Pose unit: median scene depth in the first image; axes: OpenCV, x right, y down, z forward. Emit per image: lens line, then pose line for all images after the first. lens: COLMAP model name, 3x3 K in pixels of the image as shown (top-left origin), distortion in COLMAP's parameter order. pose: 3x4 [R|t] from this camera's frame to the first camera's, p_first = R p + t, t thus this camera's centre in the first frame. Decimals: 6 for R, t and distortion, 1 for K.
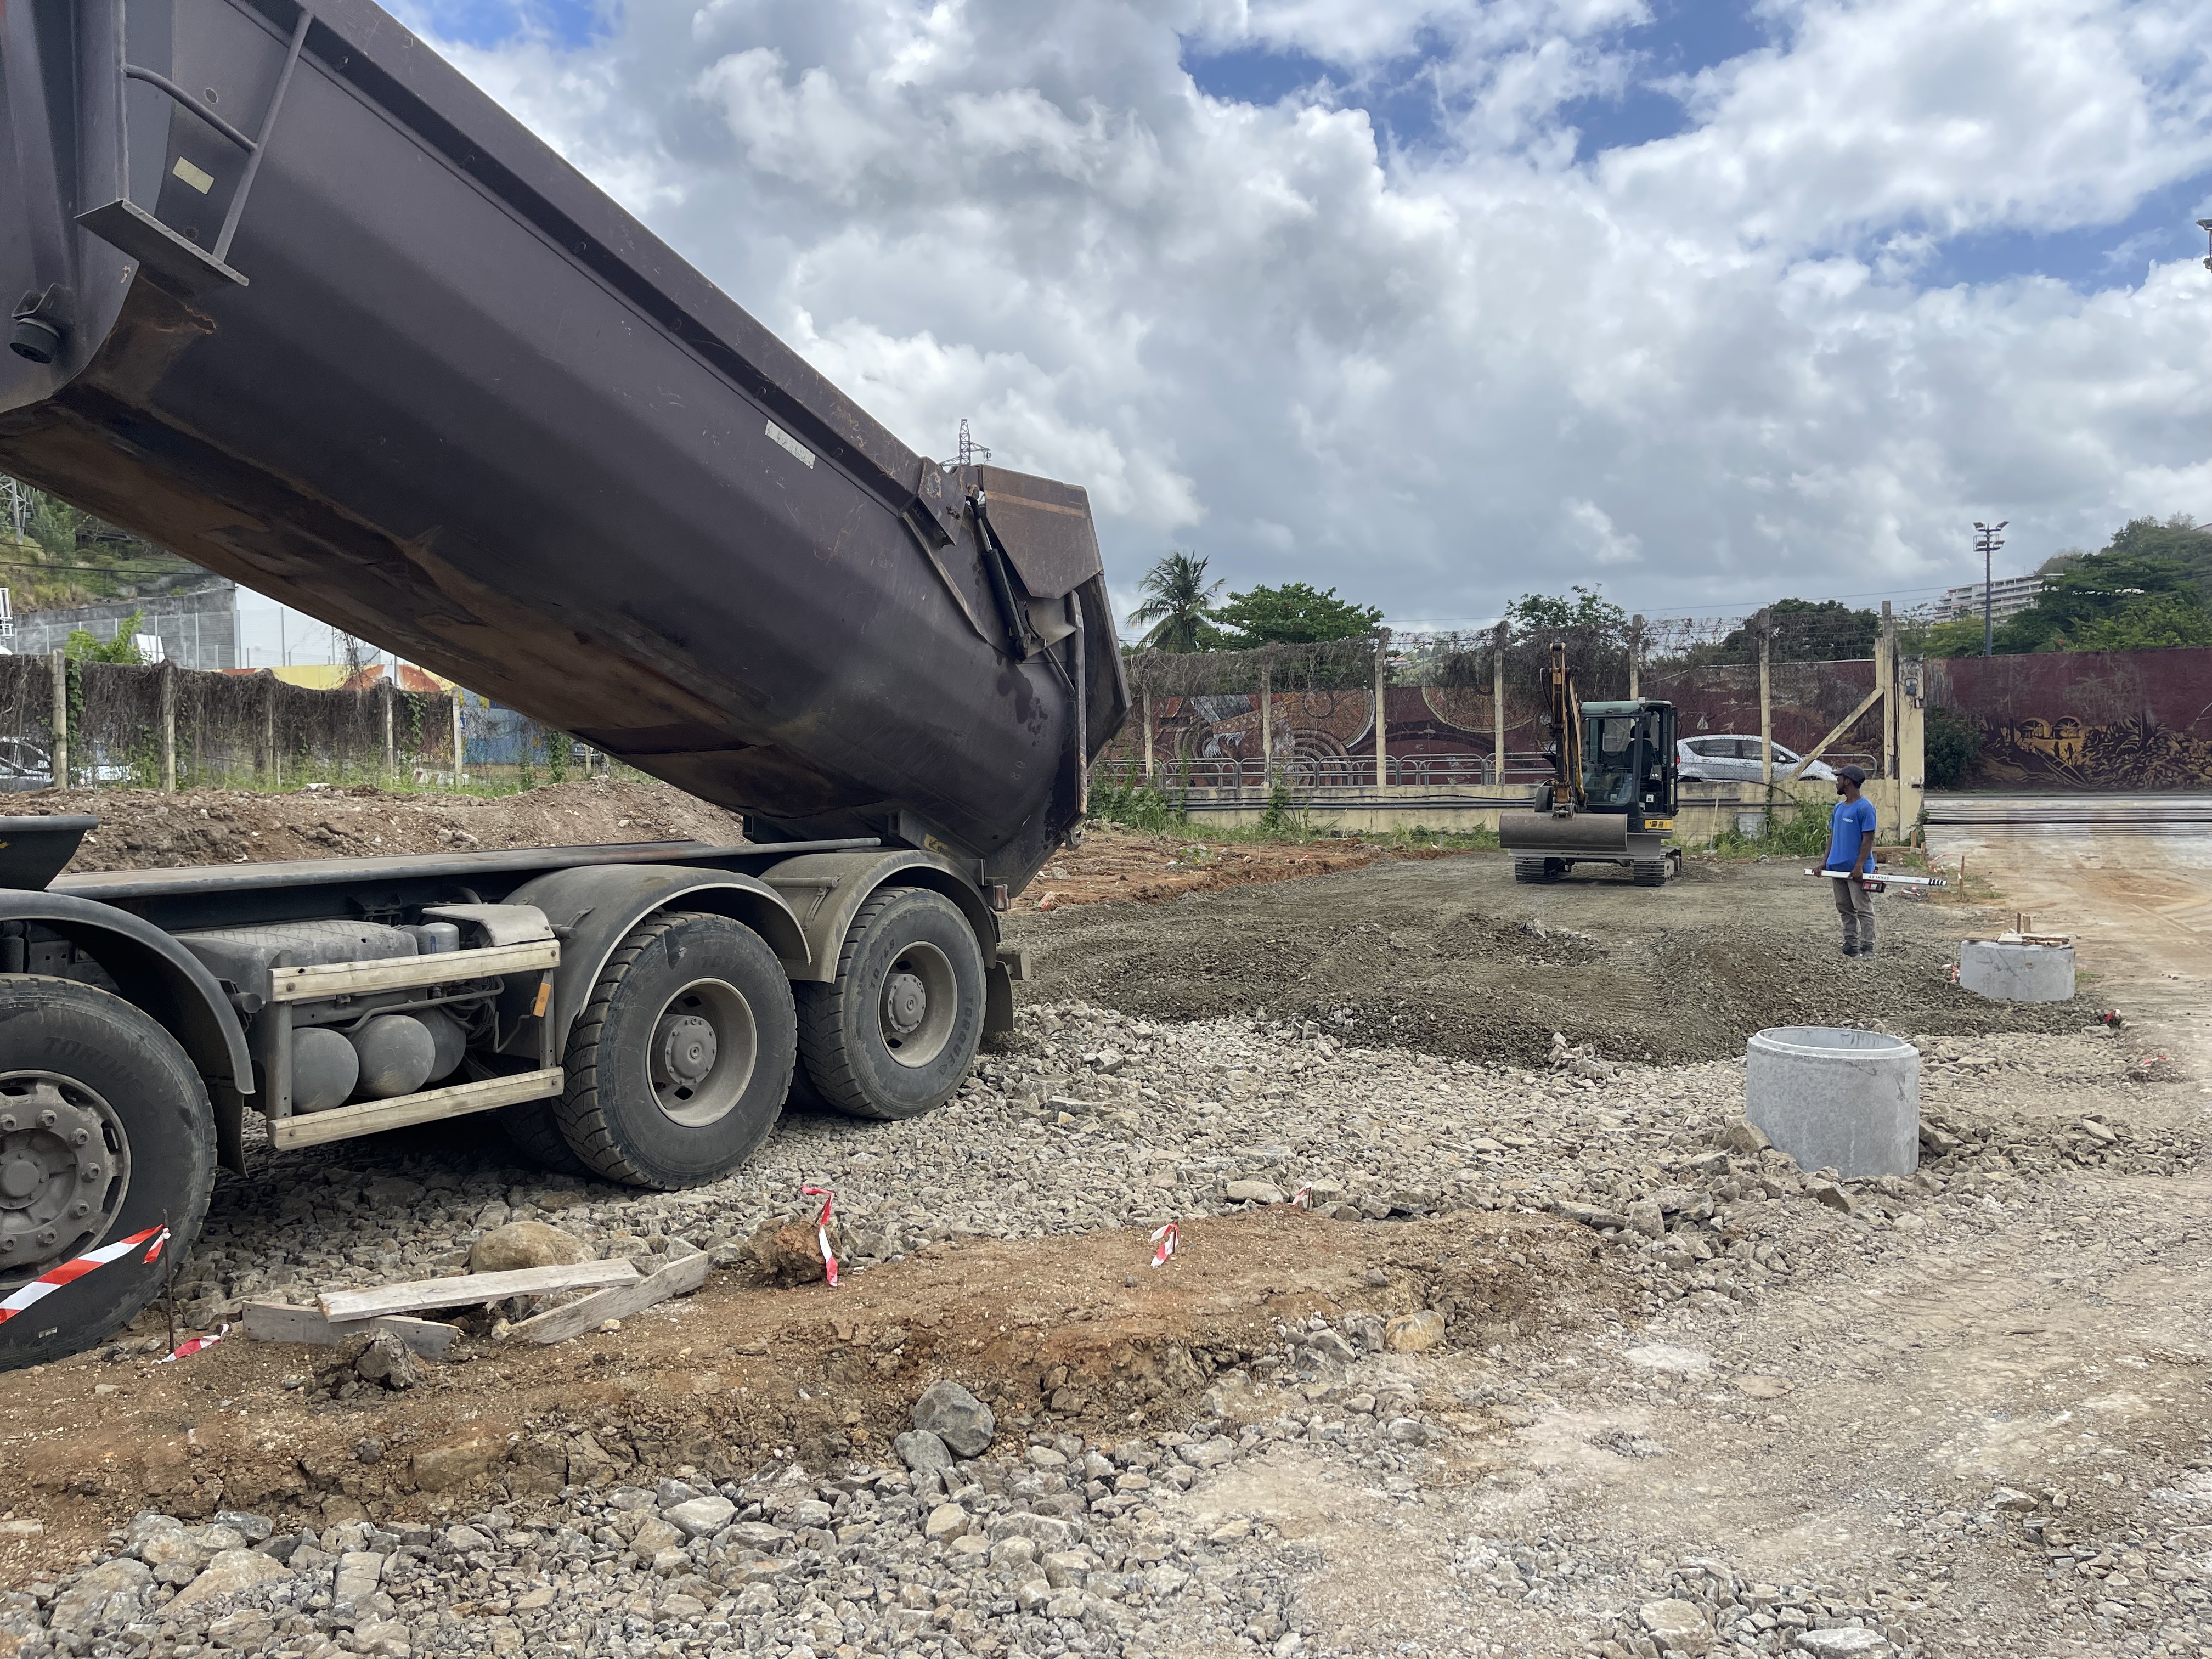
lens RADIAL K [[1653.8, 0, 1135.1], [0, 1653.8, 805.7], [0, 0, 1]] dist [0.049247, -0.049997]
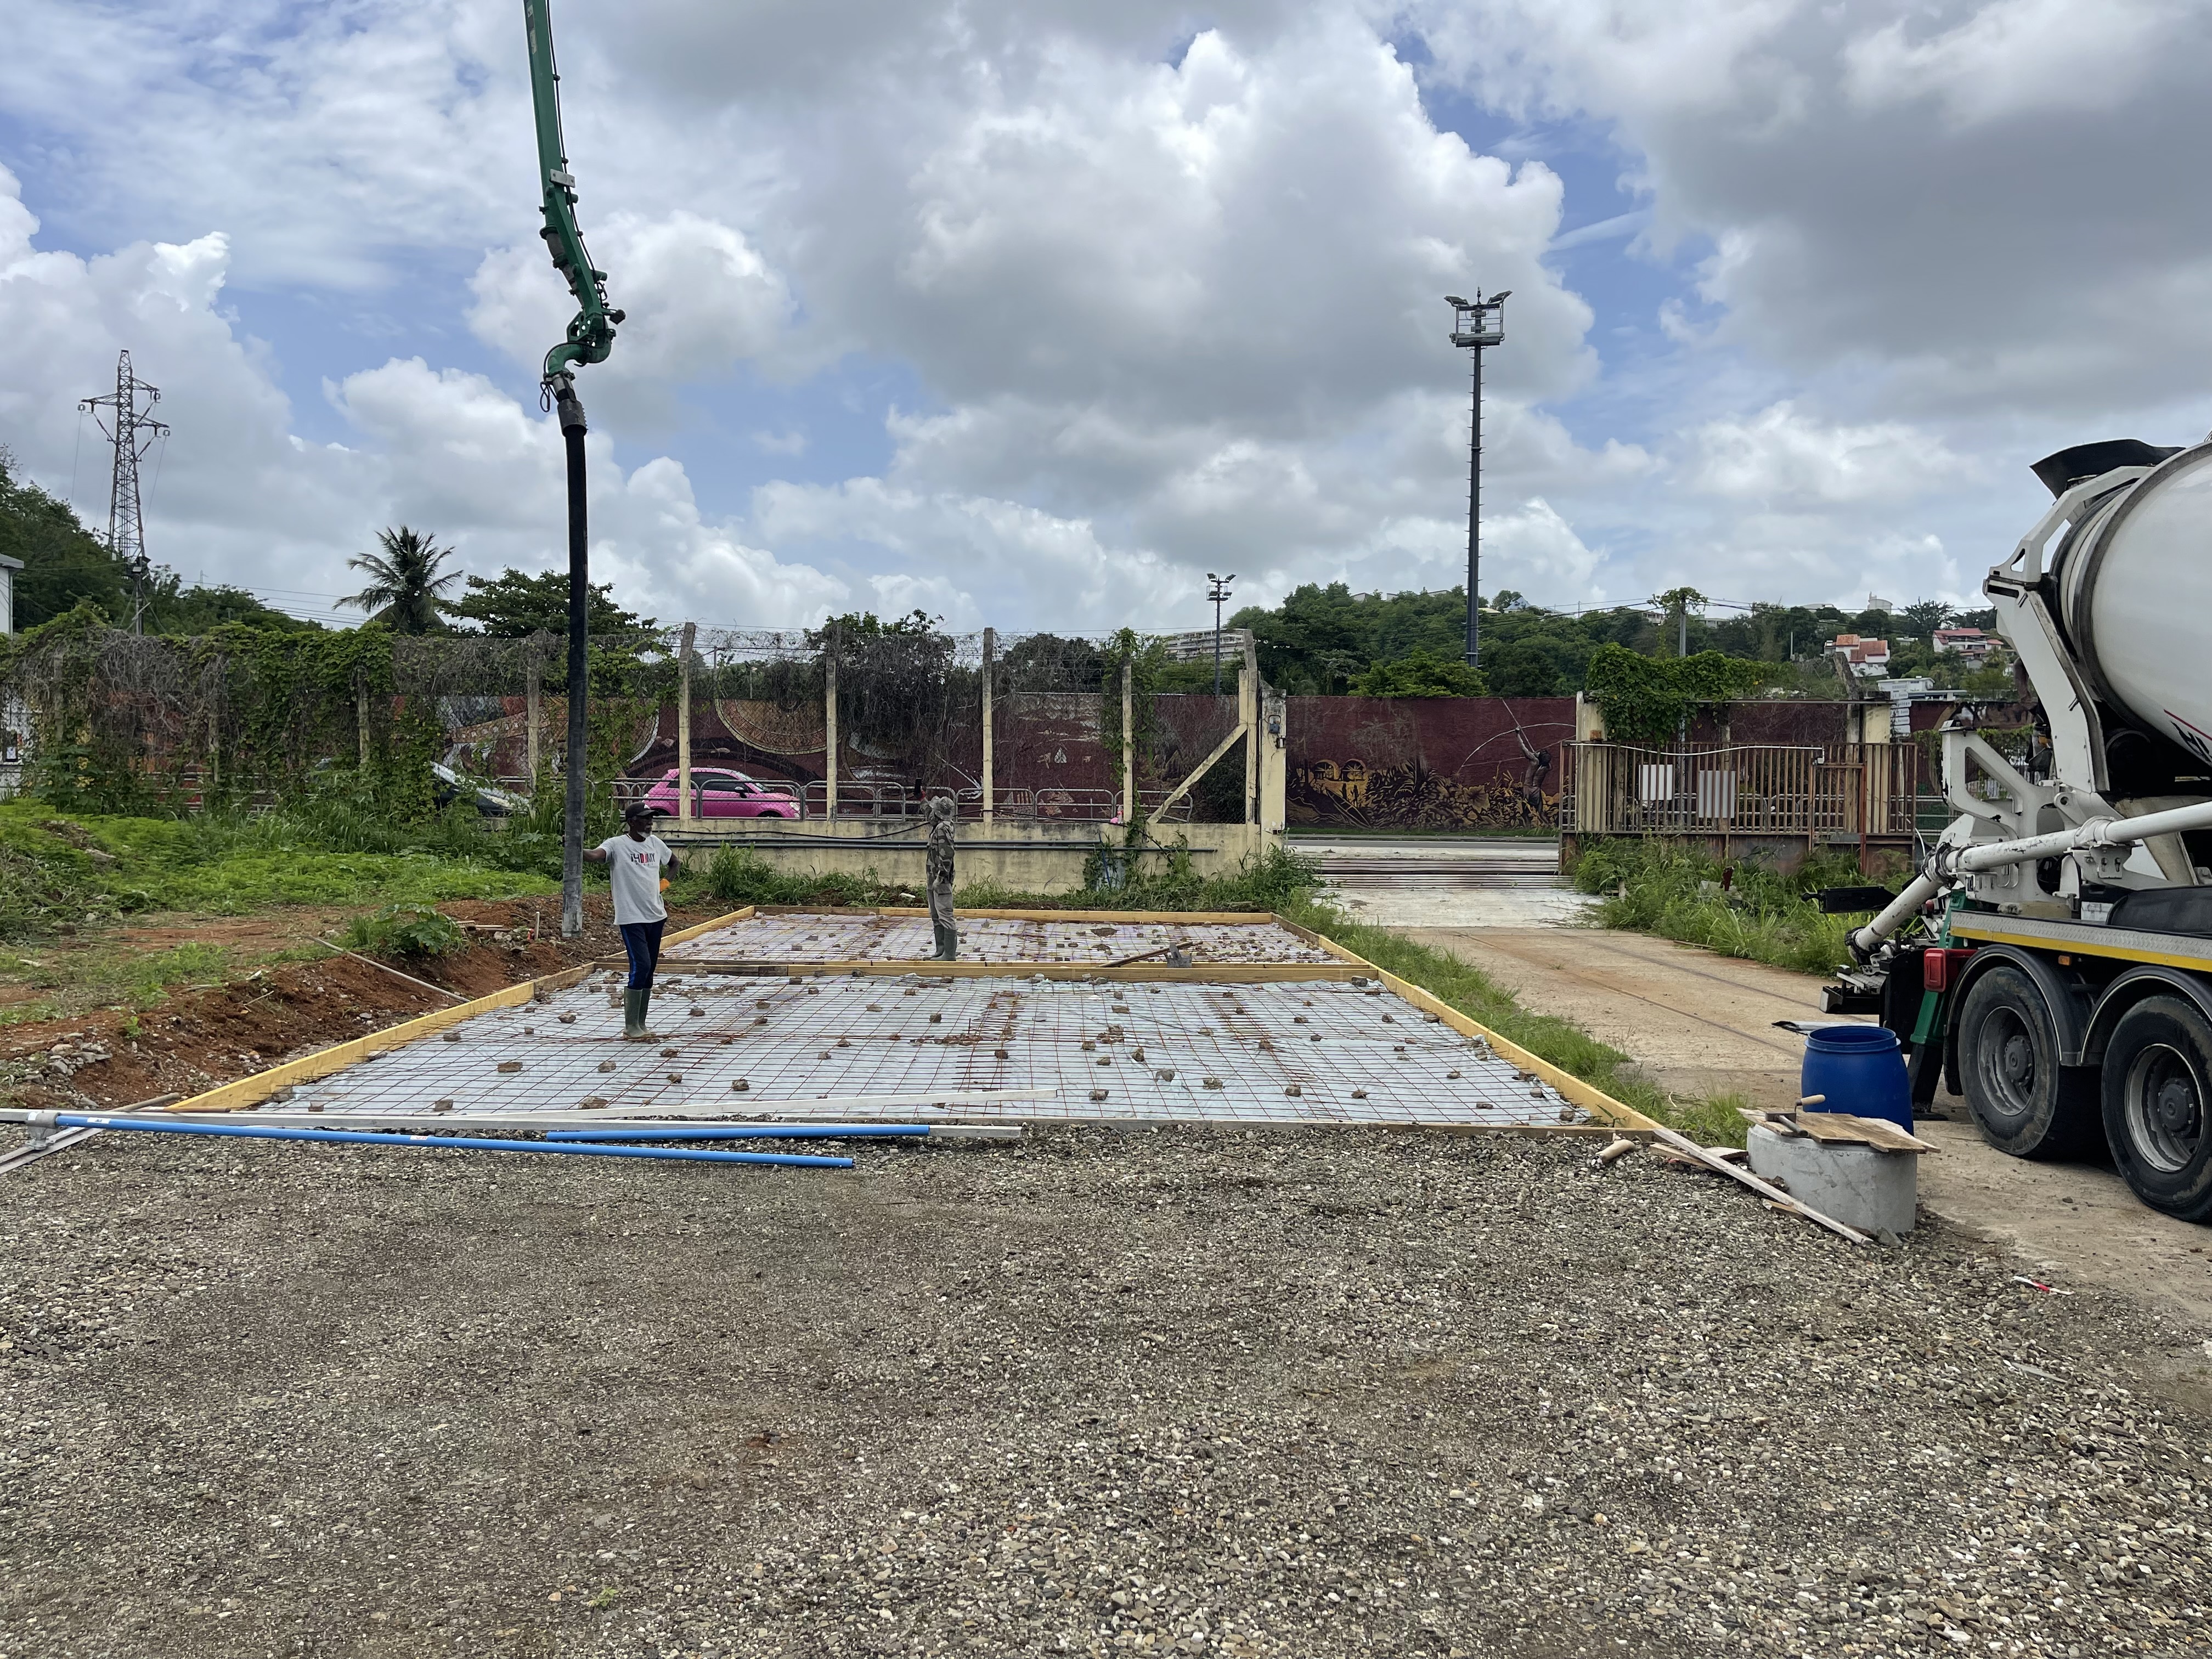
lens RADIAL K [[1653.8, 0, 1101.0], [0, 1653.8, 856.8], [0, 0, 1]] dist [0.049247, -0.049997]
pose [[0.911233, 0.008632, 0.411801, 0.000334], [-0.017055, 0.999714, 0.016784, -0.009987], [-0.411538, -0.022317, 0.911119, 0.171936]]
